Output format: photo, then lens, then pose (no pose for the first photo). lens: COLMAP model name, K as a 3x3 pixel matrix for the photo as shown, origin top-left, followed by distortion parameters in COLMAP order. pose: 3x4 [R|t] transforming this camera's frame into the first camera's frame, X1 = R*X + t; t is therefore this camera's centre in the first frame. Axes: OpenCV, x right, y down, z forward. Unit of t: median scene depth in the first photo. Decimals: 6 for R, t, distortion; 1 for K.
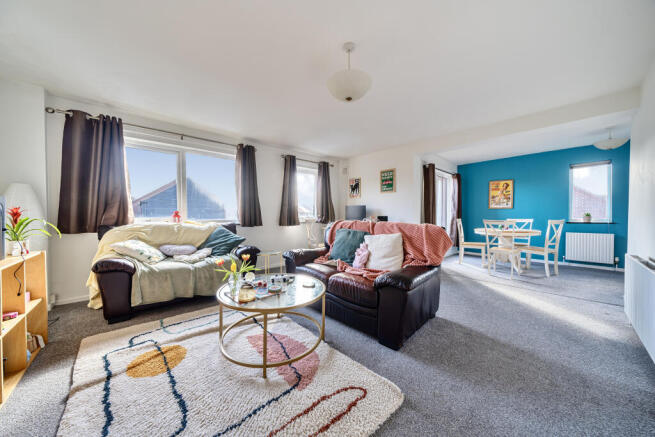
lens RADIAL K [[224.8, 0, 327.5], [0, 224.8, 218.5], [0, 0, 1]] dist [-0.001332, -0.000076]
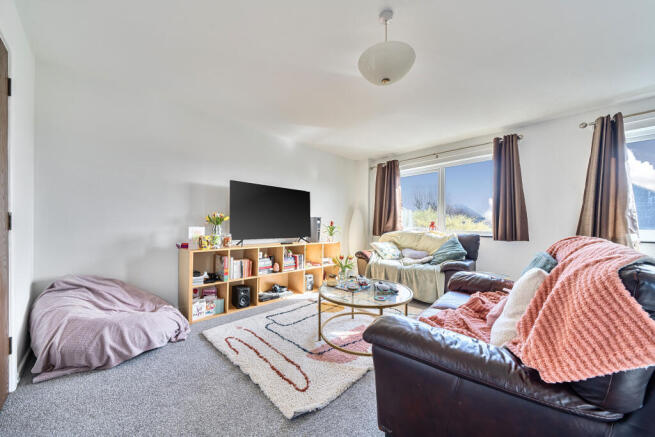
lens RADIAL K [[228.8, 0, 325.9], [0, 228.8, 227.3], [0, 0, 1]] dist [-0.000719, -0.000036]
pose [[0.055161, 0.013178, -0.998391, 0.642685], [-0.020489, 0.999717, 0.012063, -0.009760], [0.998267, 0.019791, 0.055415, 0.531761]]
